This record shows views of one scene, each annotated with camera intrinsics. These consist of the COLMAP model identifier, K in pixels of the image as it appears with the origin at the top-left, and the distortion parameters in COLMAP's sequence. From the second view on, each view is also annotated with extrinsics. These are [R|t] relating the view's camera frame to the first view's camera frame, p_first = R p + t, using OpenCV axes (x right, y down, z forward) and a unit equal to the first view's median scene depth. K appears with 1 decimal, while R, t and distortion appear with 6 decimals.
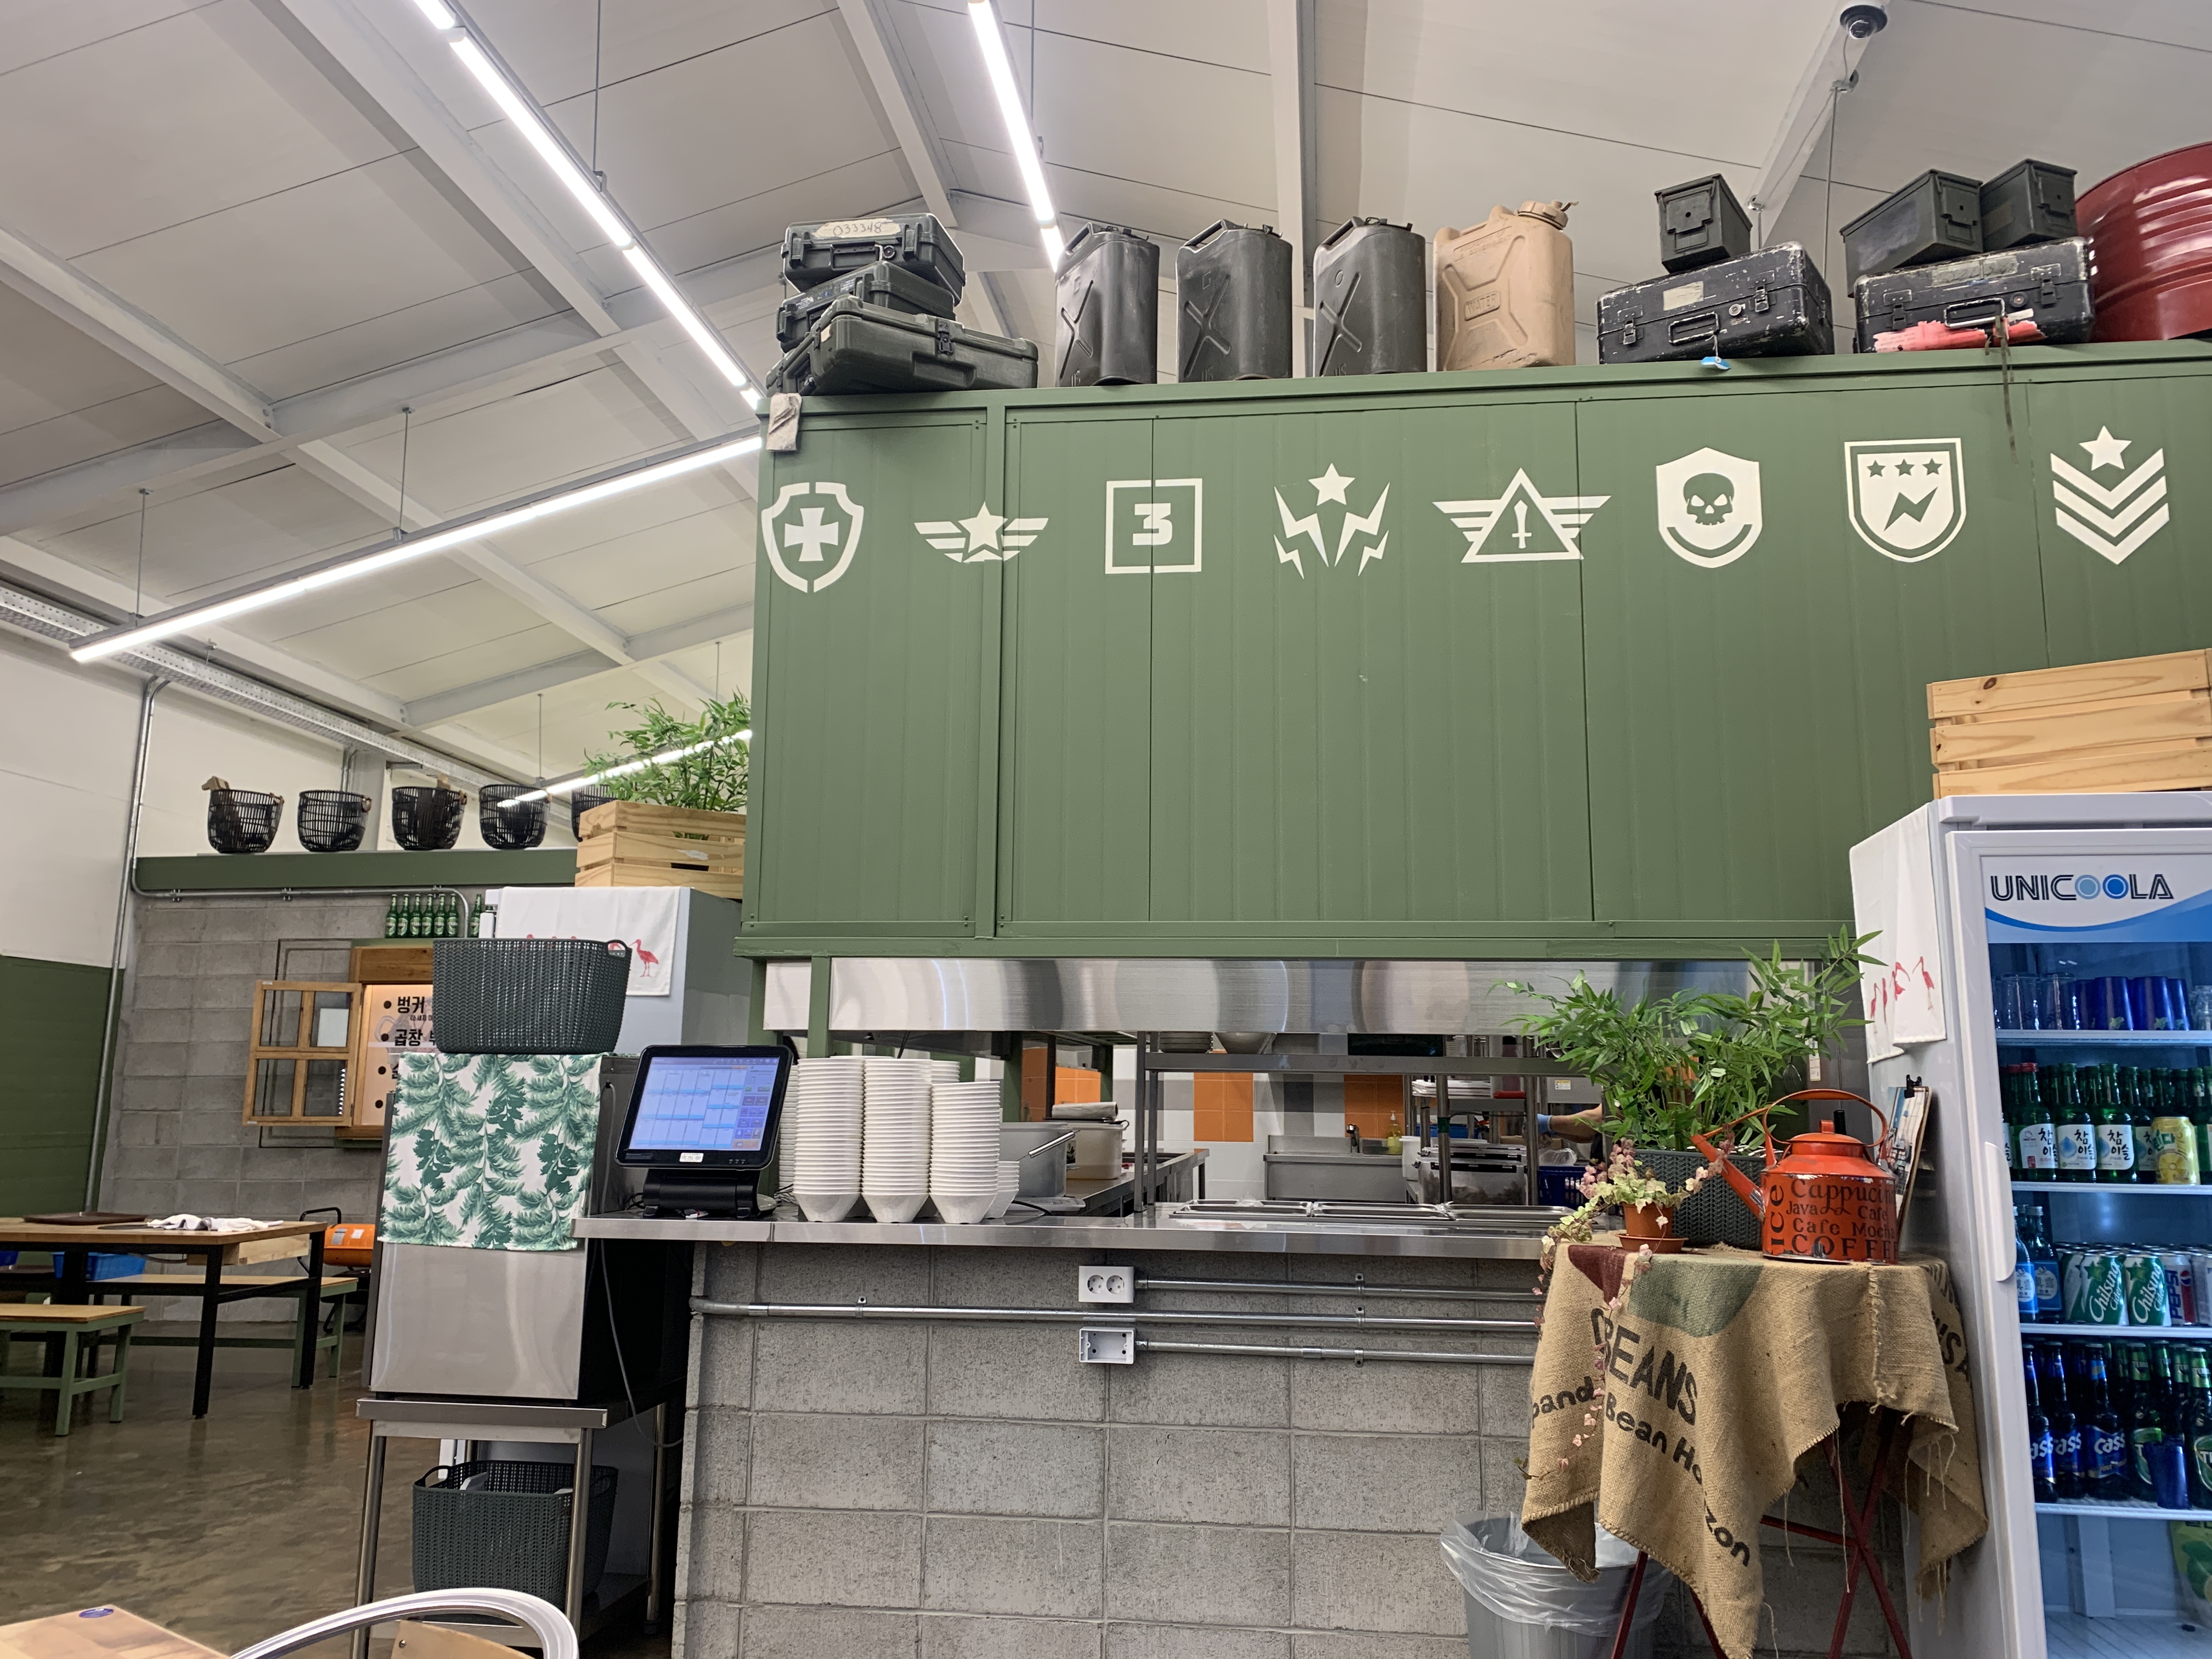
lens RADIAL K [[1694.0, 0, 1106.0], [0, 1694.0, 829.5], [0, 0, 1]] dist [0.109804, -0.163594]
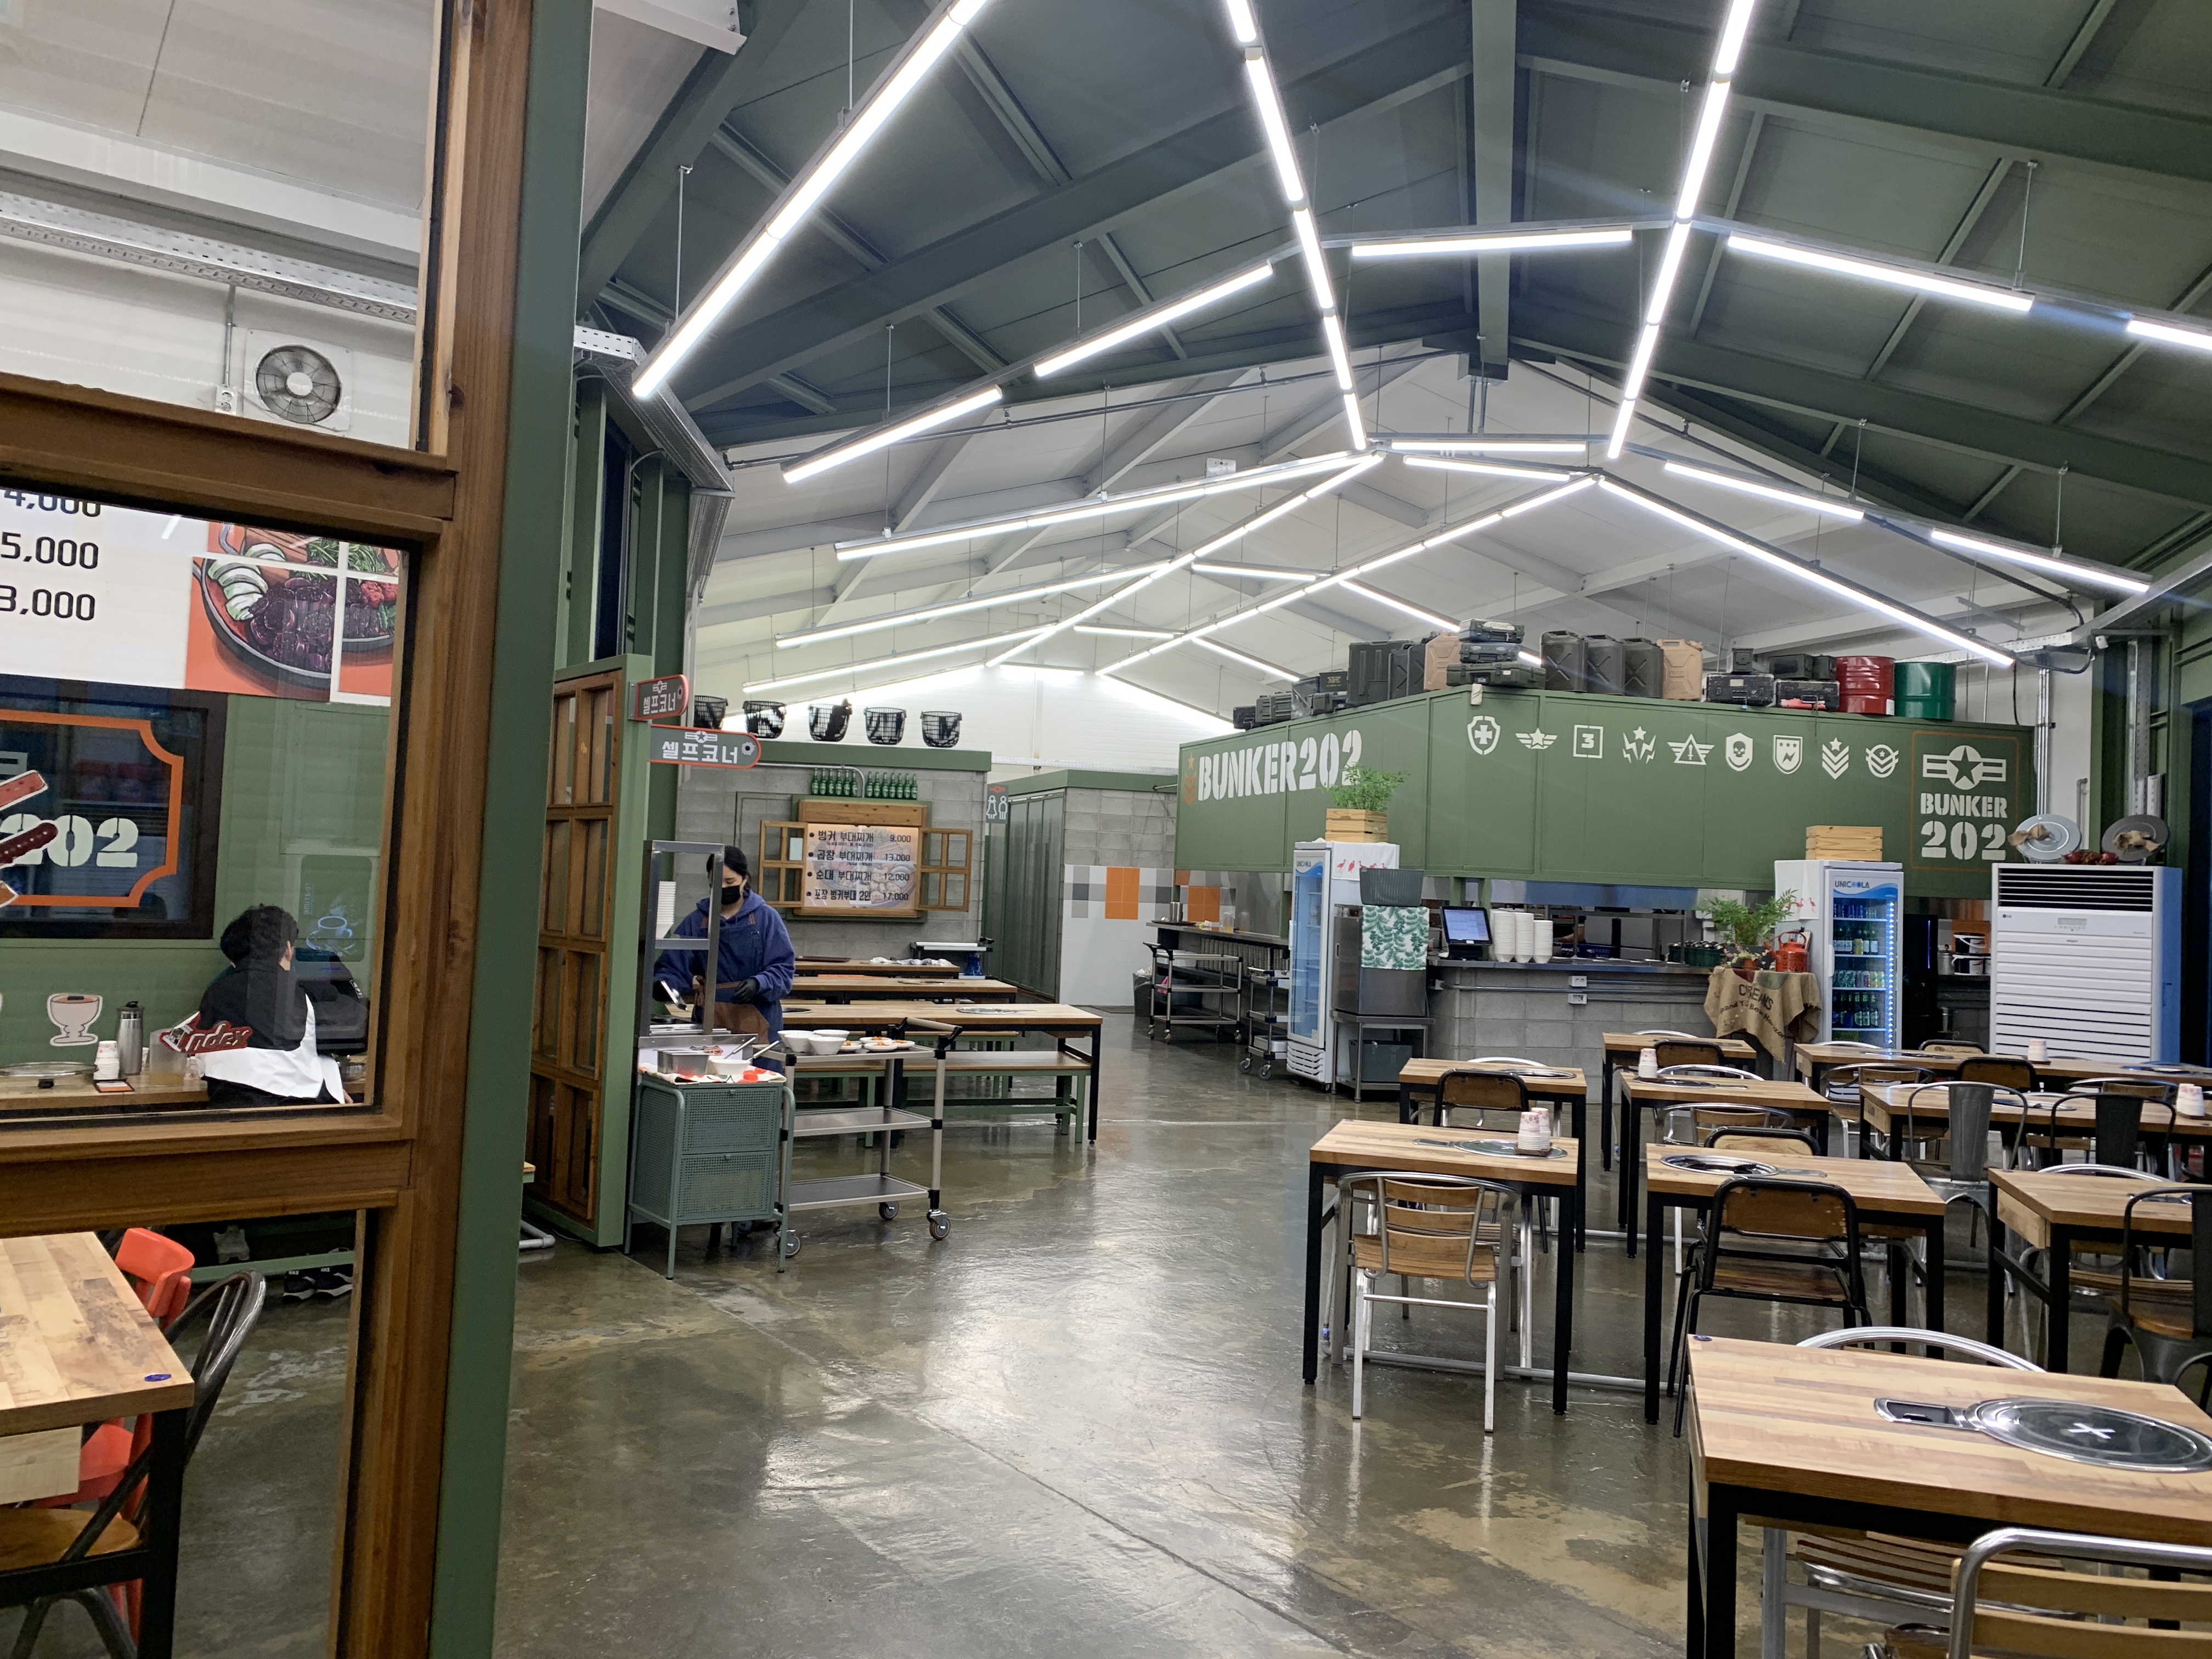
lens RADIAL K [[1704.5, 0, 1106.0], [0, 1704.5, 829.5], [0, 0, 1]] dist [0.011120, -0.031569]
pose [[0.927356, 0.034424, 0.372593, -1.907421], [-0.086170, 0.988643, 0.123128, -0.323292], [-0.364123, -0.146290, 0.919790, -1.528762]]
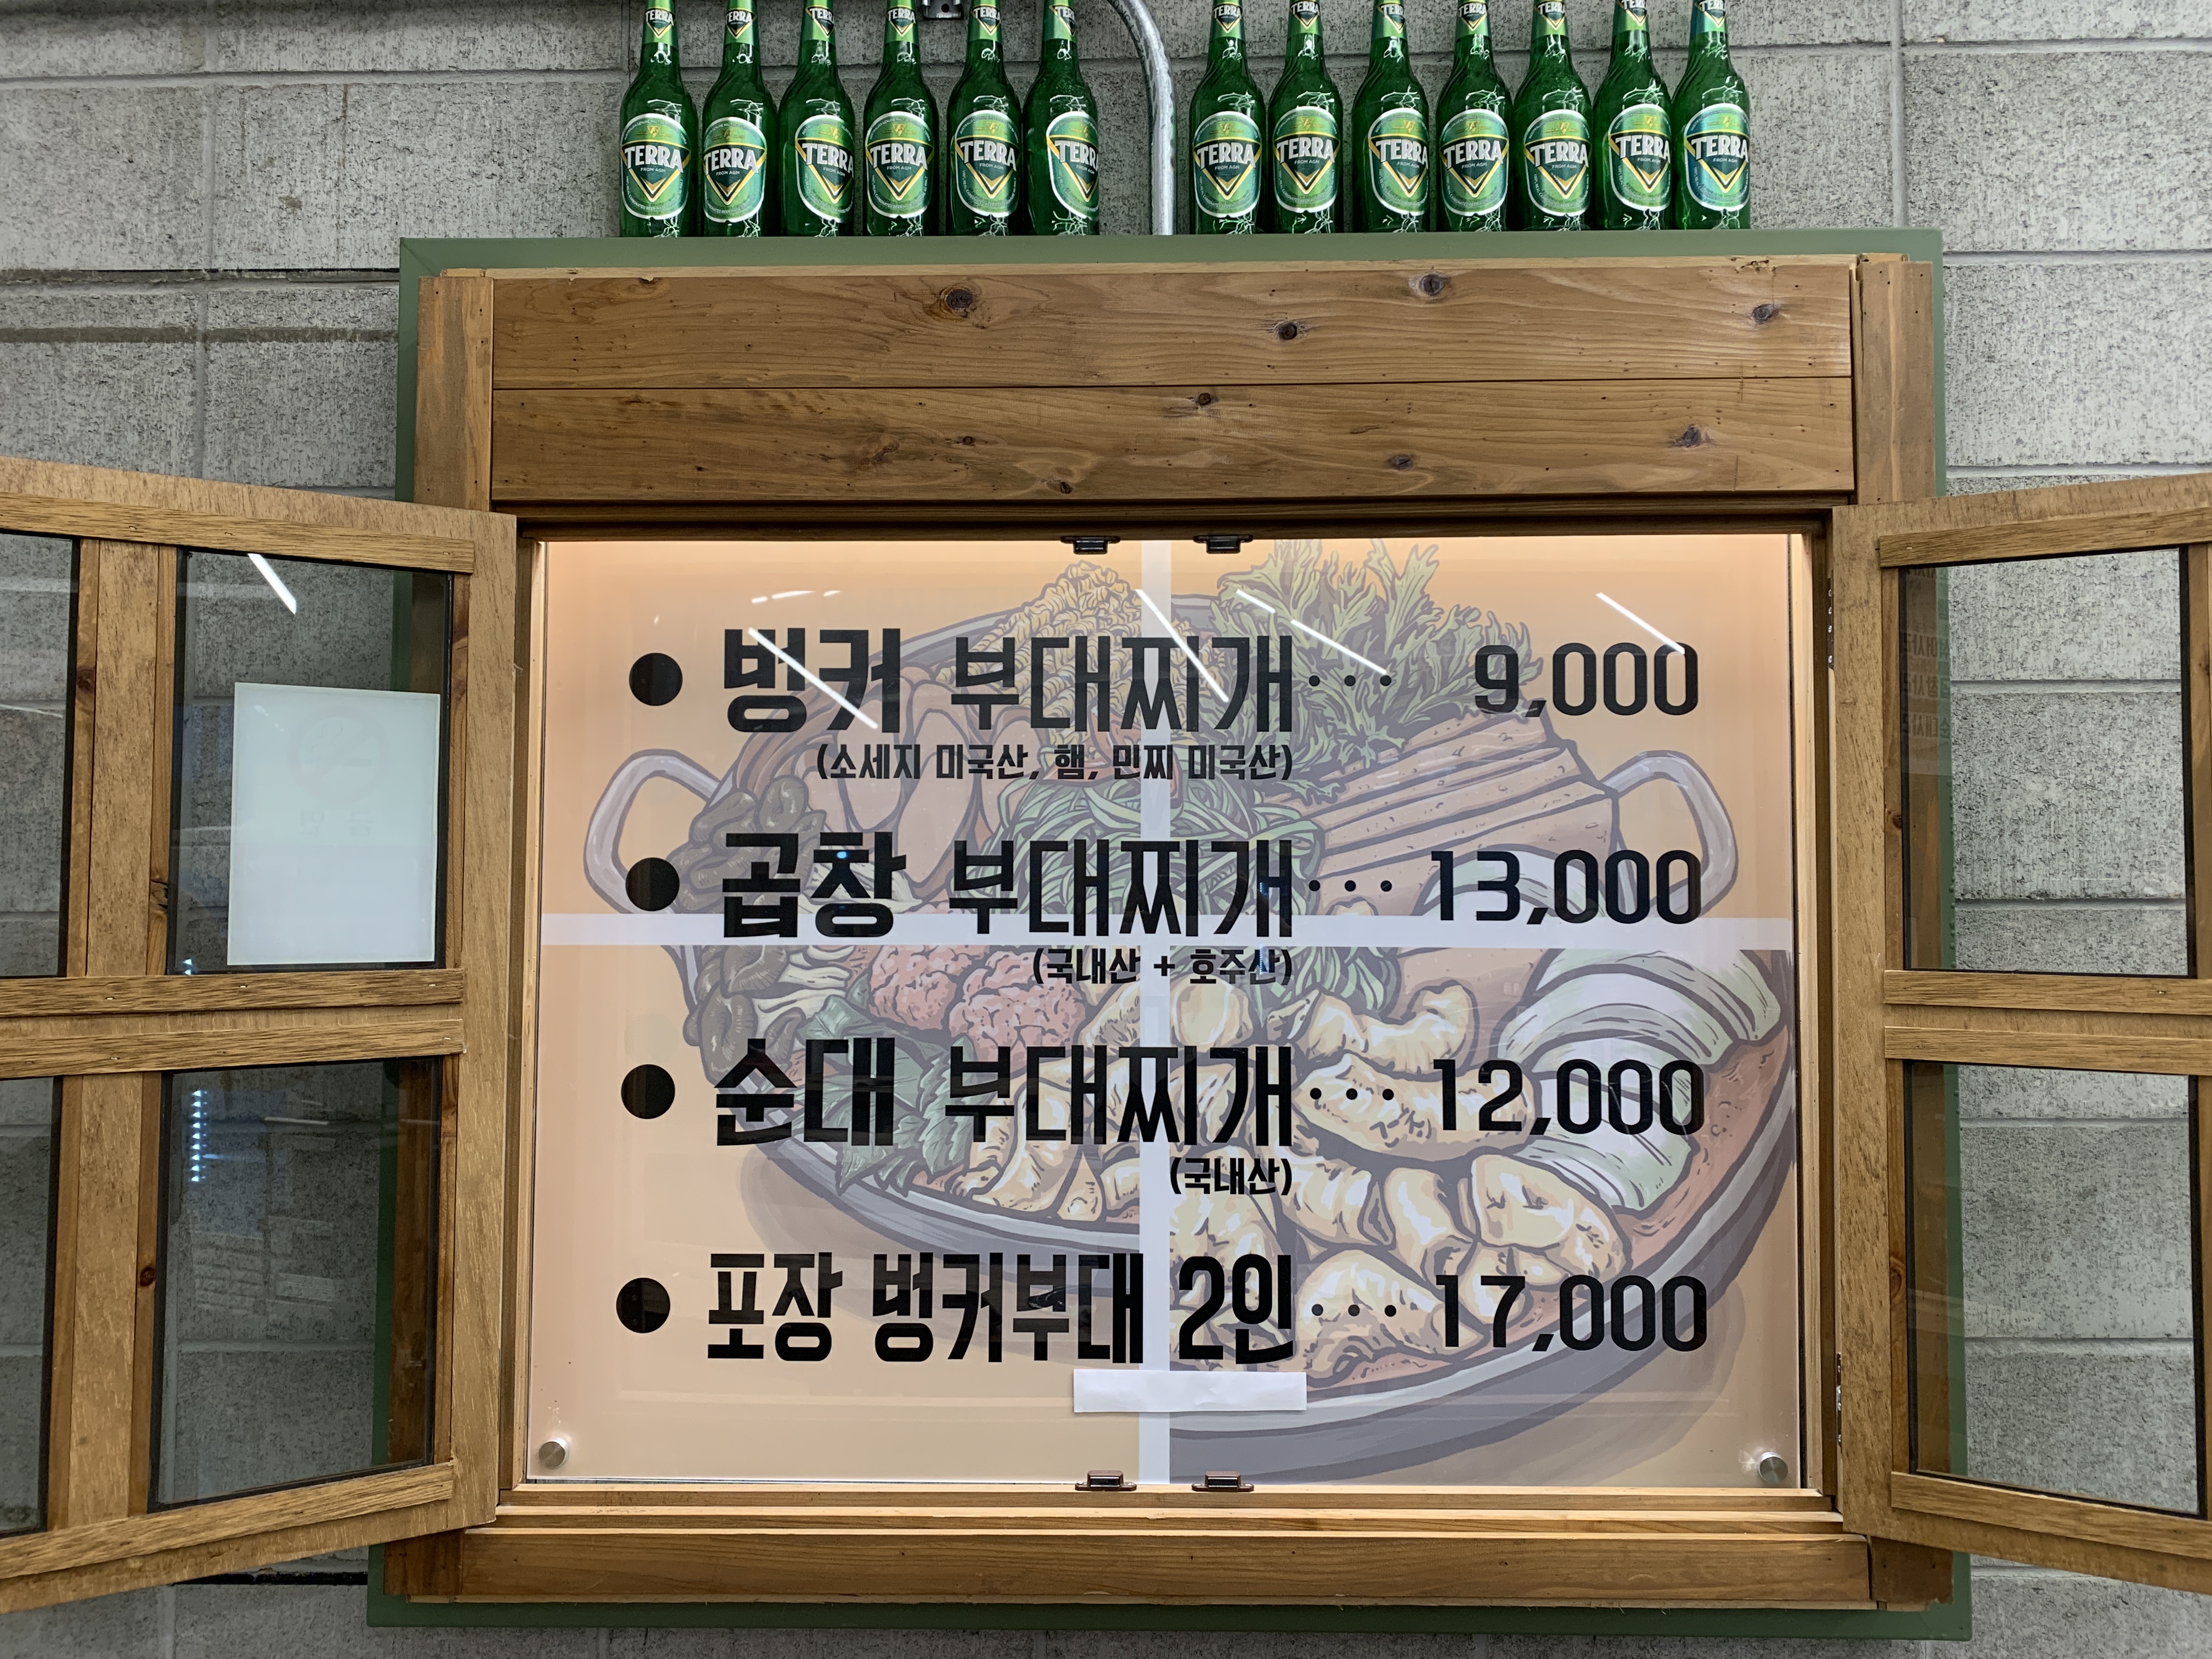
lens RADIAL K [[1633.8, 0, 1106.0], [0, 1633.8, 829.5], [0, 0, 1]] dist [0.009992, 0.000550]
pose [[0.994133, -0.004827, 0.108057, -0.976144], [-0.008411, 0.992529, 0.121721, 0.241025], [-0.107837, -0.121916, 0.986665, 2.099609]]
